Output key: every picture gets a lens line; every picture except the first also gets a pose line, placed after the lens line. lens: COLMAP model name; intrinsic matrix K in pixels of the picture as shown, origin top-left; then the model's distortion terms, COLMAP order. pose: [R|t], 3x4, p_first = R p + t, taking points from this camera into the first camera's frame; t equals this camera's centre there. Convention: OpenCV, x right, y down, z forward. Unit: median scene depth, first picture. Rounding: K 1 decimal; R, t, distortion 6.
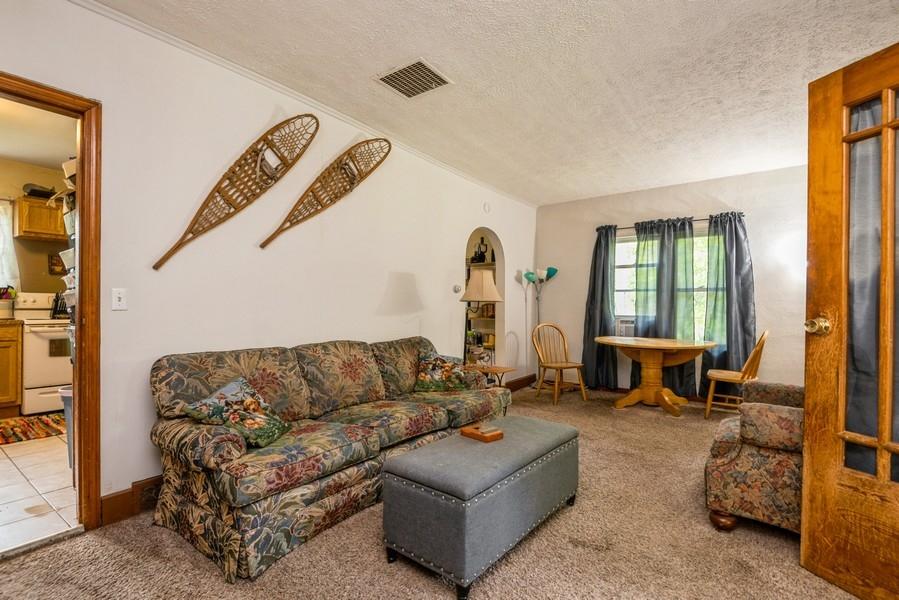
lens RADIAL K [[428.4, 0, 449.5], [0, 428.4, 300.0], [0, 0, 1]] dist [-0.017335, -0.000167]
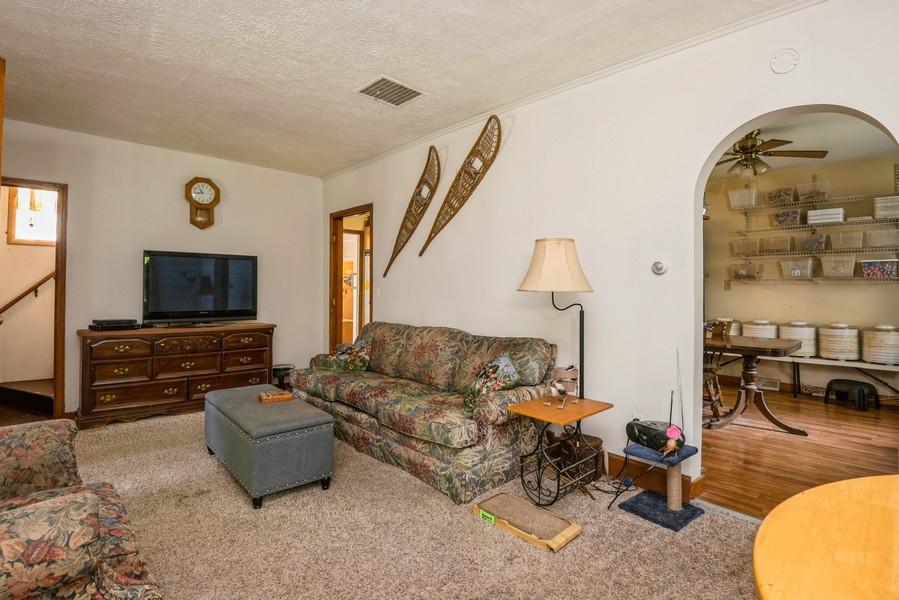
lens RADIAL K [[439.1, 0, 446.7], [0, 439.1, 276.3], [0, 0, 1]] dist [-0.036964, -0.000284]
pose [[-0.208135, -0.050859, -0.976777, 0.959136], [-0.004708, 0.998688, -0.050997, 0.021341], [0.978089, -0.006016, -0.208102, 1.359343]]
